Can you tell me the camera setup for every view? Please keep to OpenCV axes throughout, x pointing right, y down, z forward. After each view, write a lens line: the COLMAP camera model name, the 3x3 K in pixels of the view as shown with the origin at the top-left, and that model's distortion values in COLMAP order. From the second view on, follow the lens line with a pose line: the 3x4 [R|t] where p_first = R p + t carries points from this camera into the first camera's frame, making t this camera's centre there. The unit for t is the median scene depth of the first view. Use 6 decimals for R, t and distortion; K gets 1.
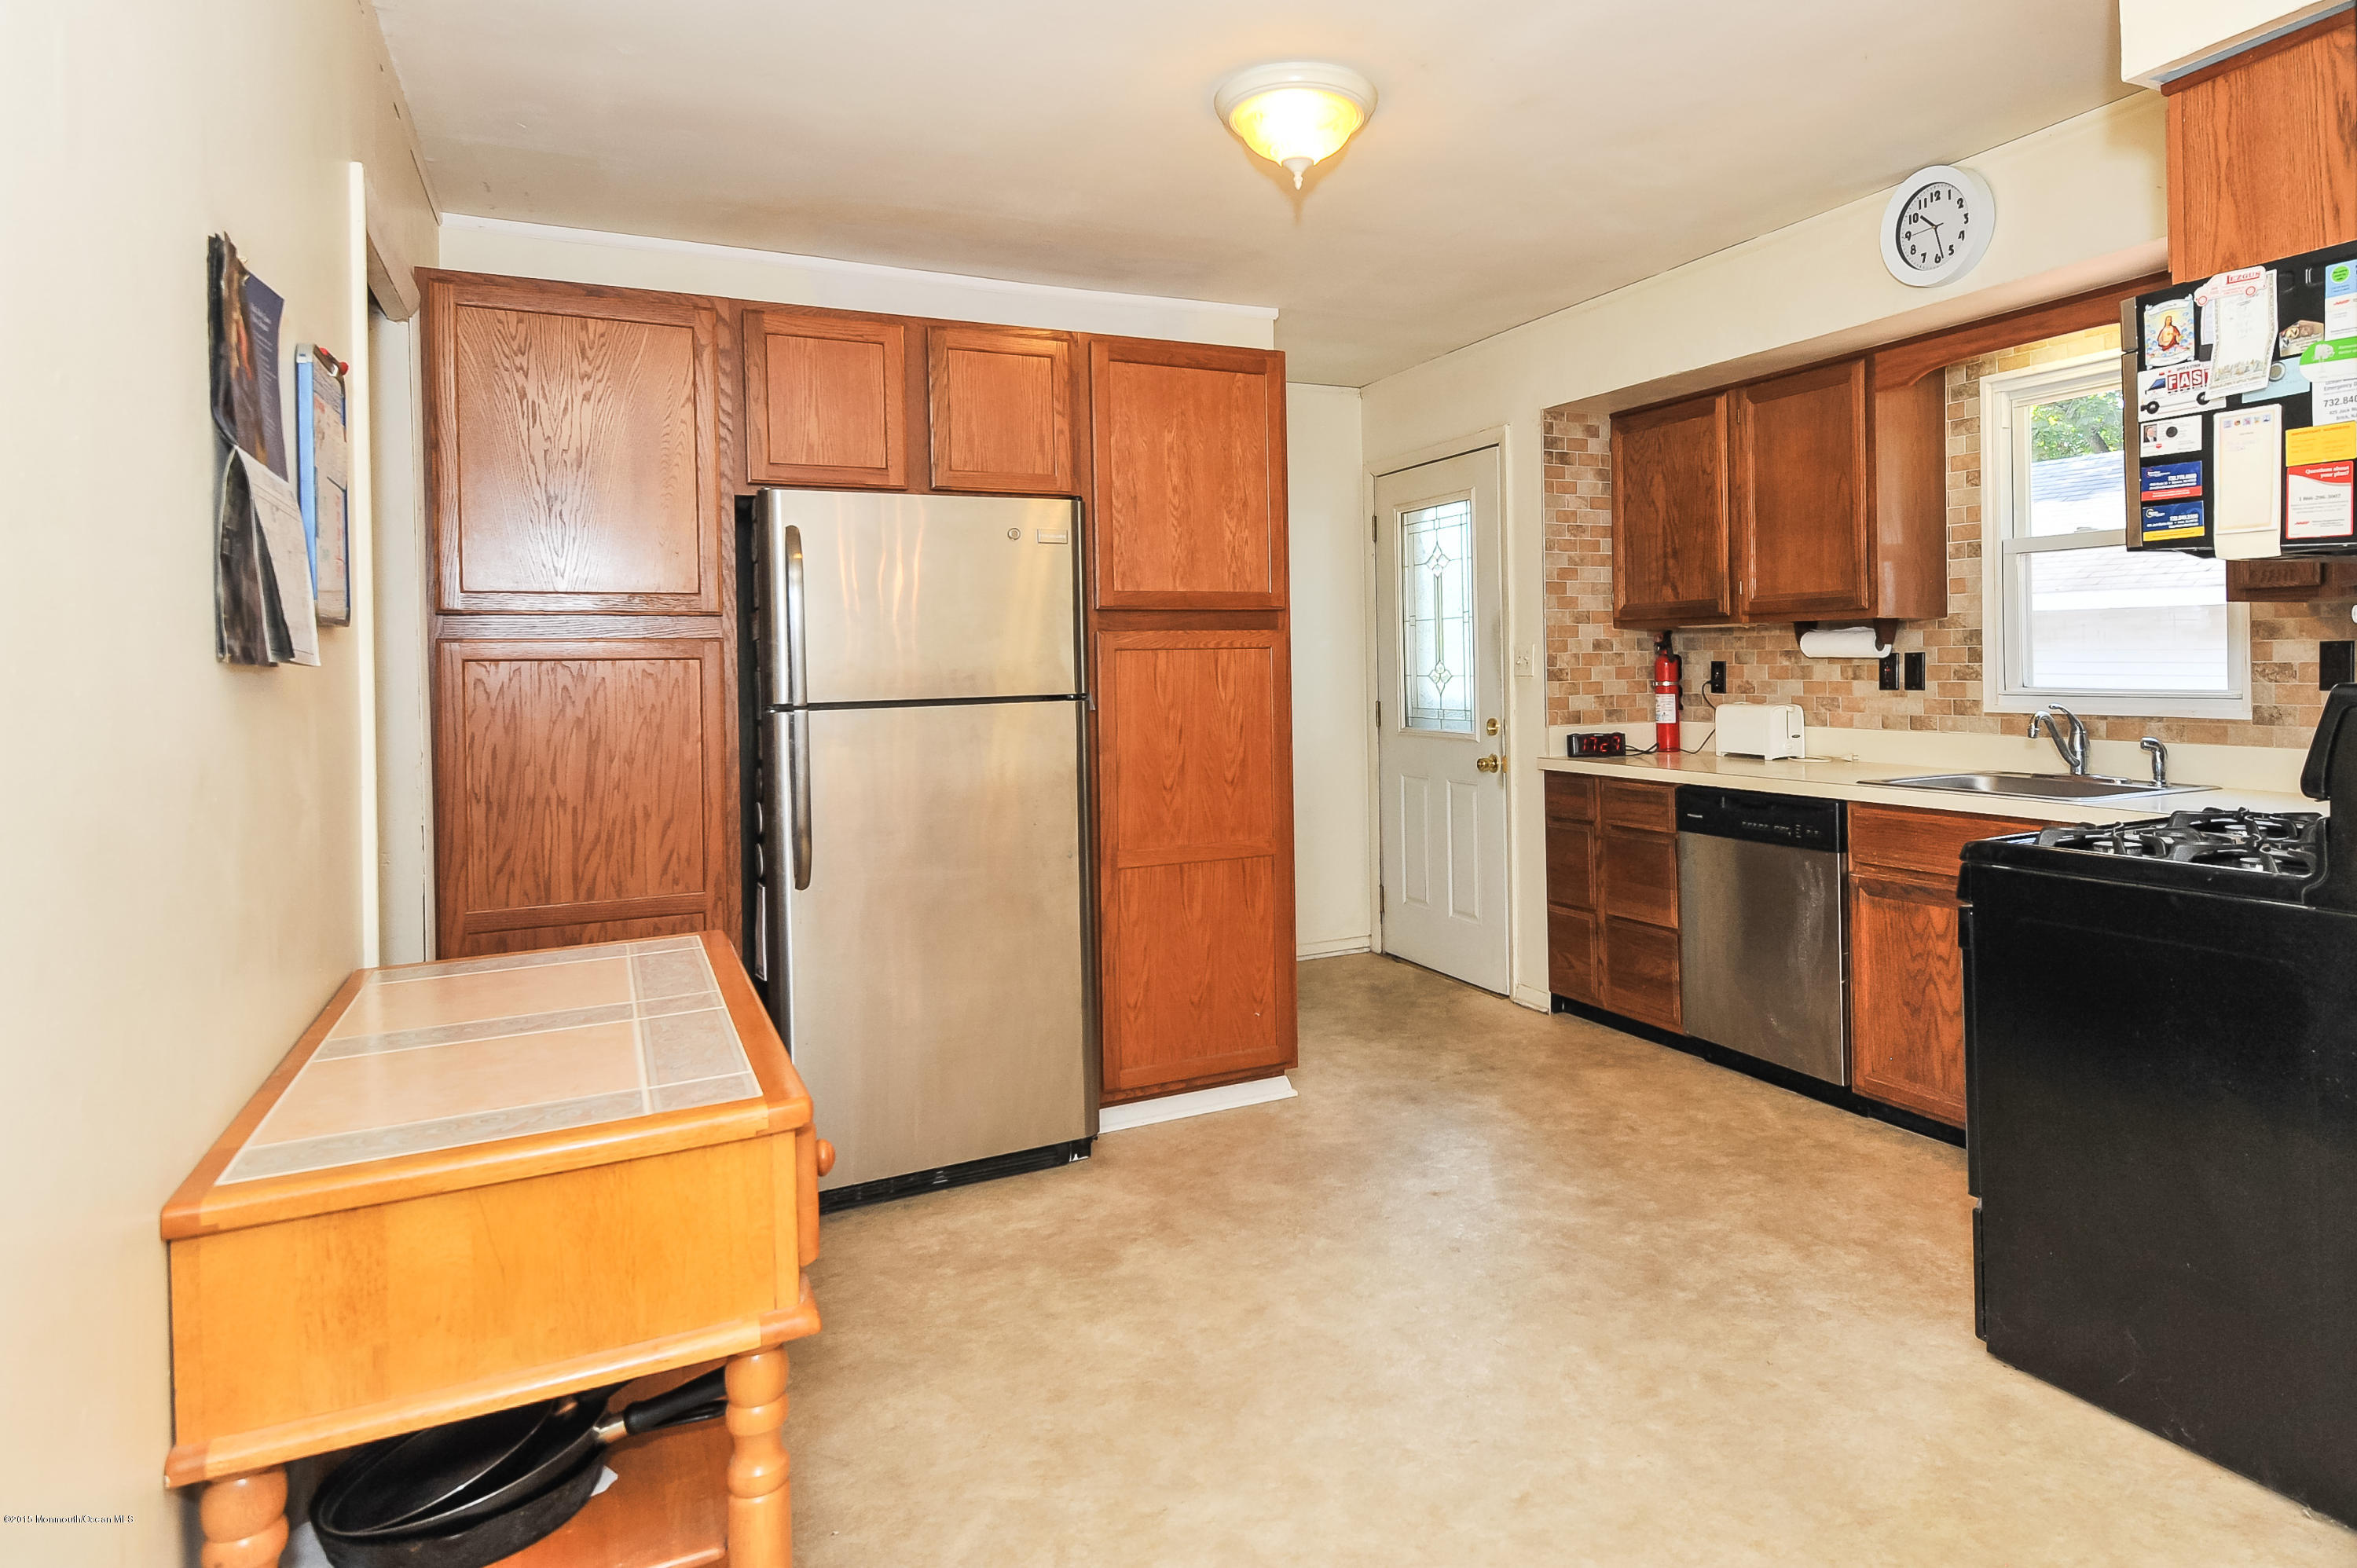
lens RADIAL K [[1298.6, 0, 1318.5], [0, 1298.6, 671.4], [0, 0, 1]] dist [0.002168, -0.000663]
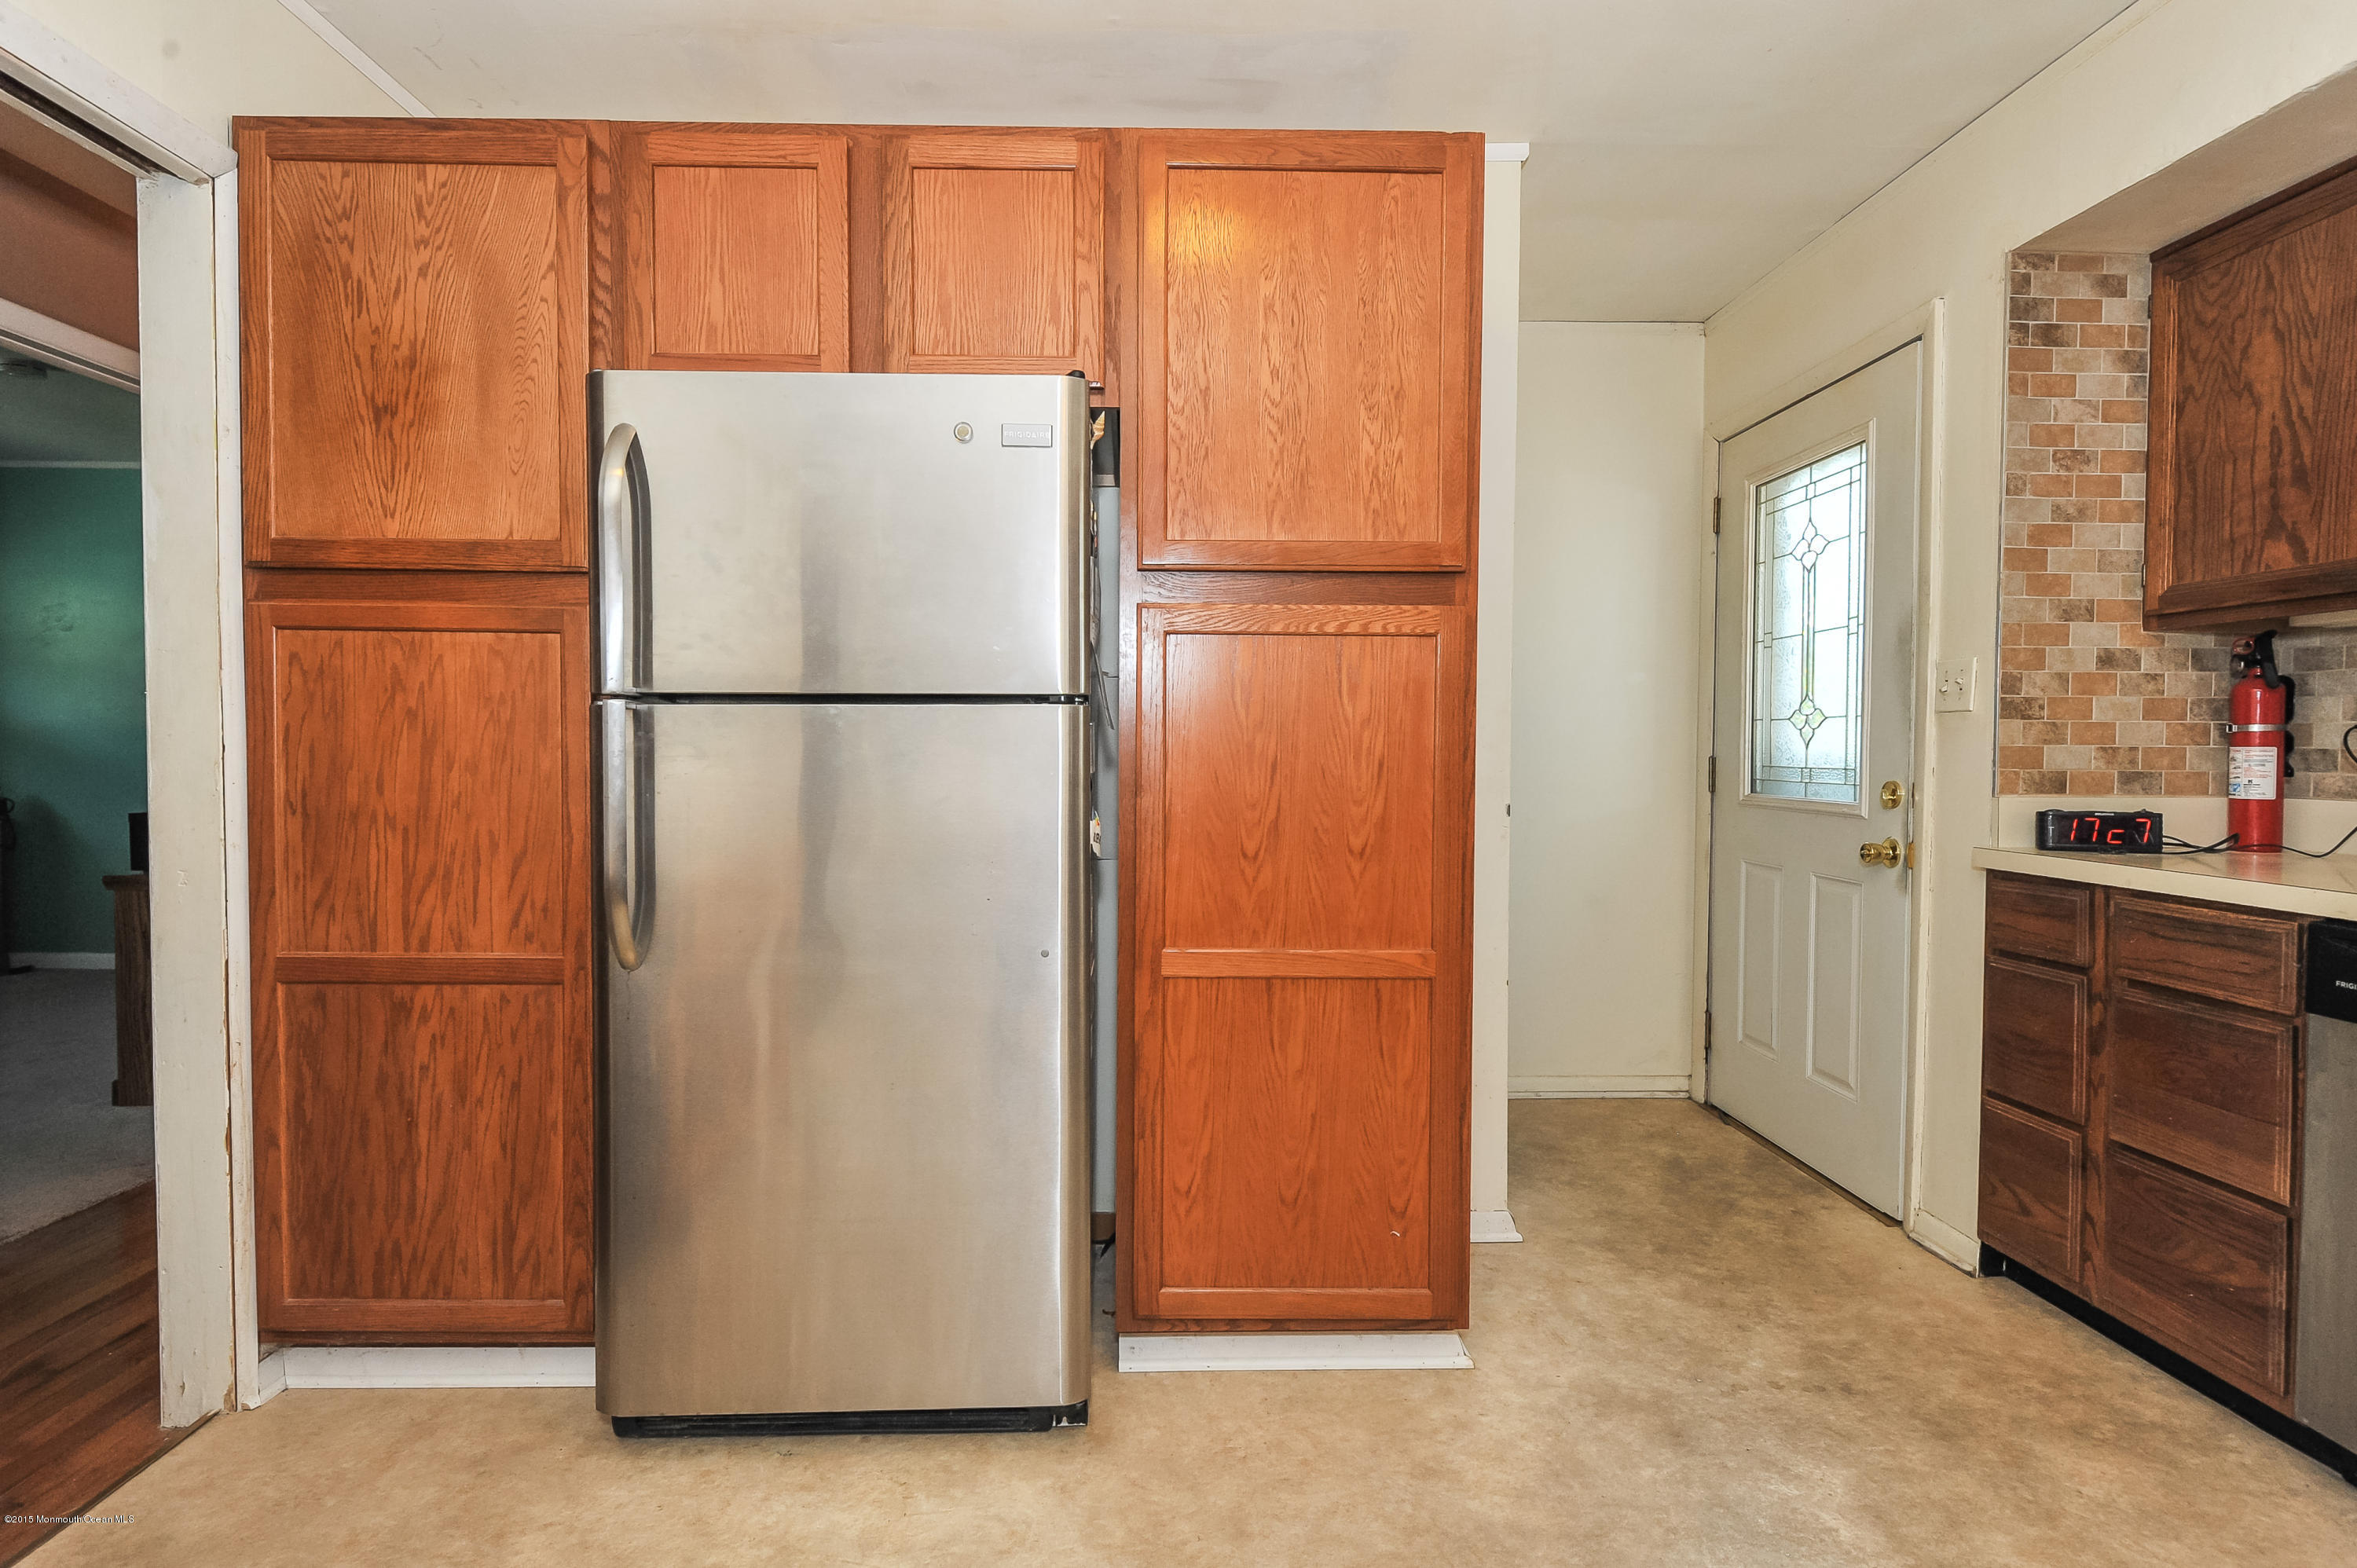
lens RADIAL K [[1140.1, 0, 1171.0], [0, 1140.1, 776.6], [0, 0, 1]] dist [0.014982, -0.016790]
pose [[0.897649, 0.035077, -0.439312, 0.078689], [-0.024254, 0.999249, 0.030227, 0.031499], [0.440042, -0.016478, 0.897826, 0.427669]]
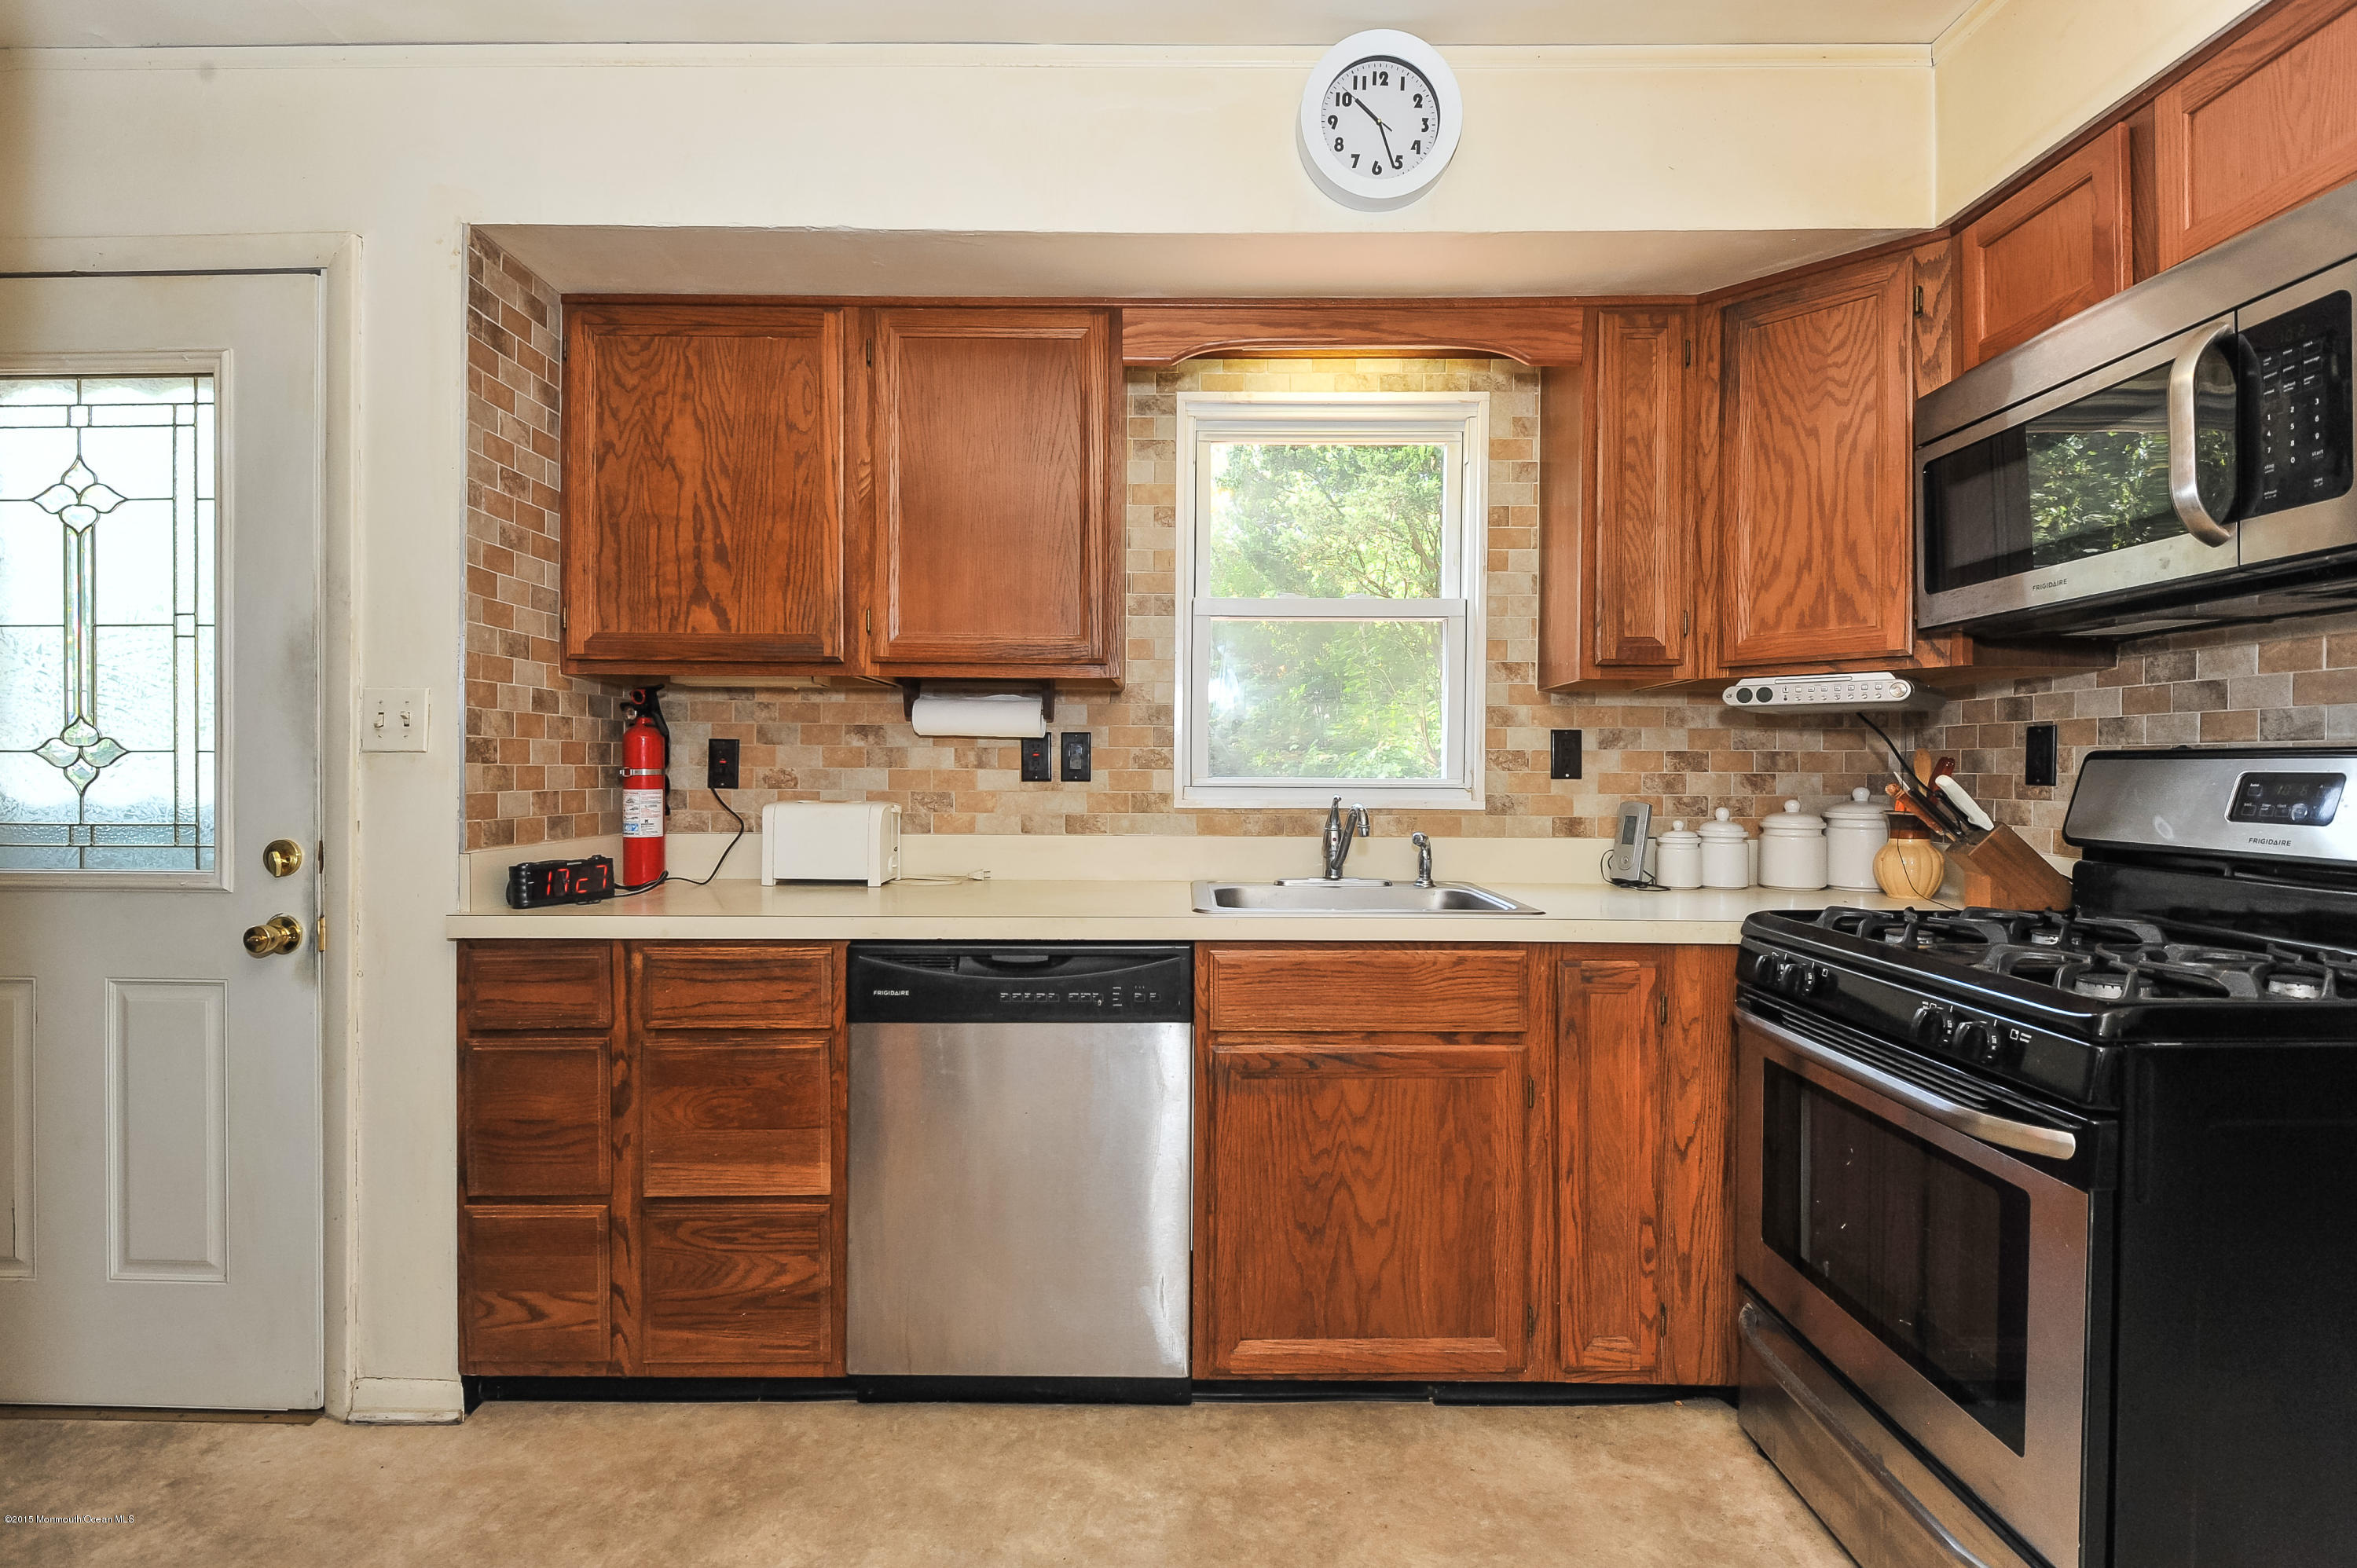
lens RADIAL K [[1102.9, 0, 1180.4], [0, 1102.9, 777.3], [0, 0, 1]] dist [0.024245, -0.025800]
pose [[0.474891, 0.014125, 0.879931, -0.083100], [-0.007063, 0.999900, -0.012239, 0.019410], [-0.880016, -0.000402, 0.474944, 0.635950]]
